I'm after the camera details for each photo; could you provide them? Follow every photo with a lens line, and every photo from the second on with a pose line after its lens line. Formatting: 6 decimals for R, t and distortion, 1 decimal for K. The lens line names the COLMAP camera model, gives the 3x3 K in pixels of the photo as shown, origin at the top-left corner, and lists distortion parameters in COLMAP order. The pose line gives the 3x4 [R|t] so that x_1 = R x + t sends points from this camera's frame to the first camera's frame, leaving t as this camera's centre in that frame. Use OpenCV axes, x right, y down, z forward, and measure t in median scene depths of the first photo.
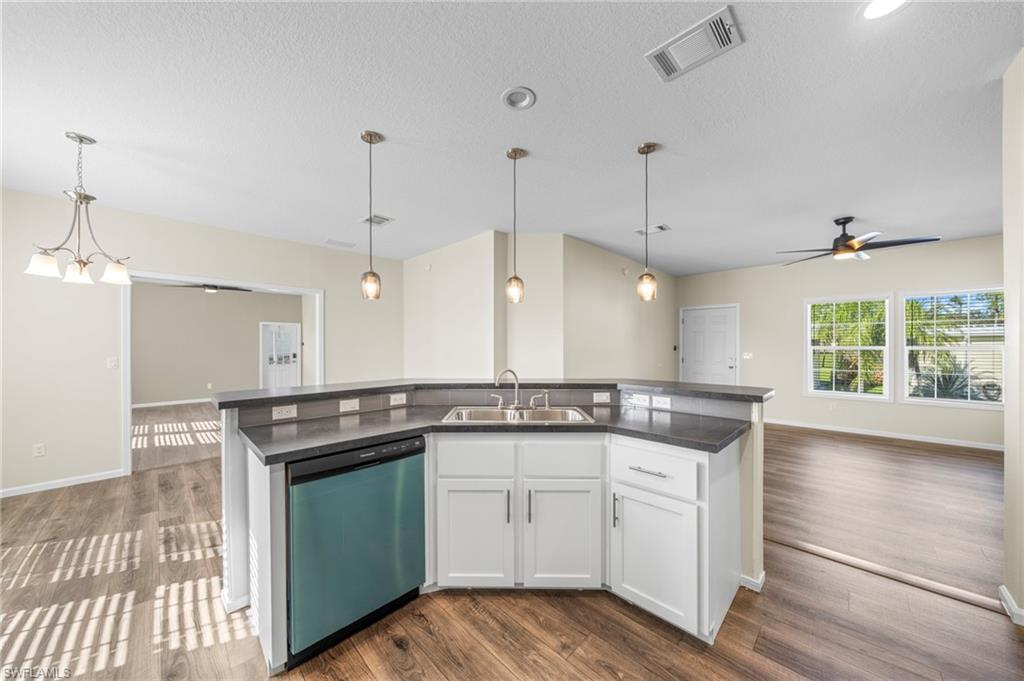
lens RADIAL K [[349.8, 0, 497.1], [0, 349.8, 346.6], [0, 0, 1]] dist [-0.000462, 0.000080]
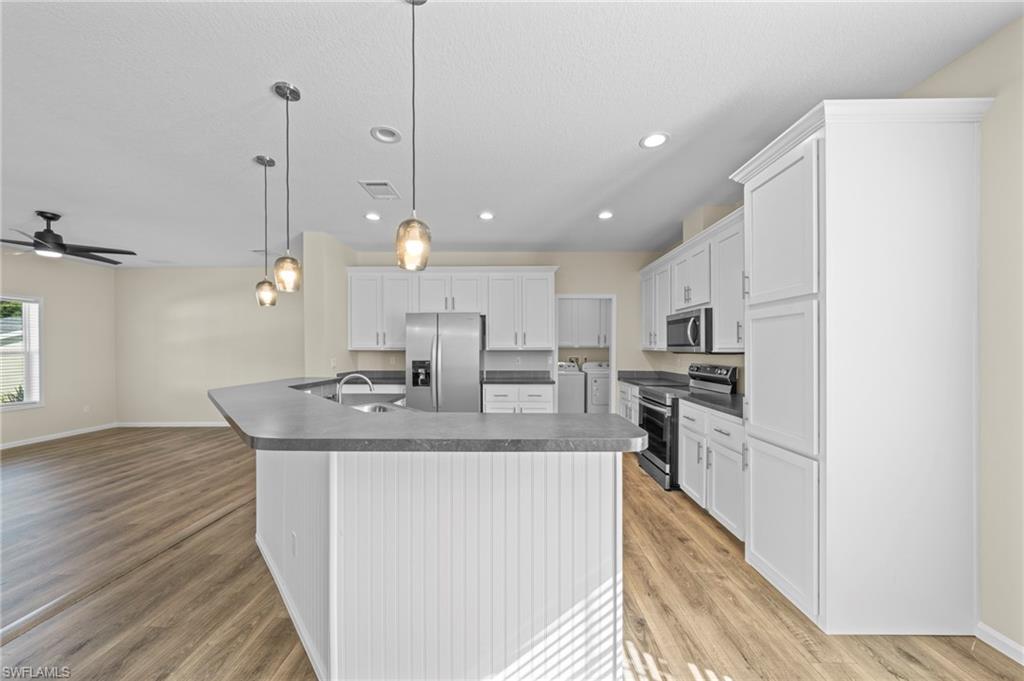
lens RADIAL K [[357.5, 0, 514.5], [0, 357.5, 350.3], [0, 0, 1]] dist [-0.002207, -0.000164]
pose [[-0.722736, 0.000174, 0.691124, -0.762885], [0.006999, 0.999951, 0.007067, 0.002490], [-0.691089, 0.009945, -0.722701, 1.116665]]
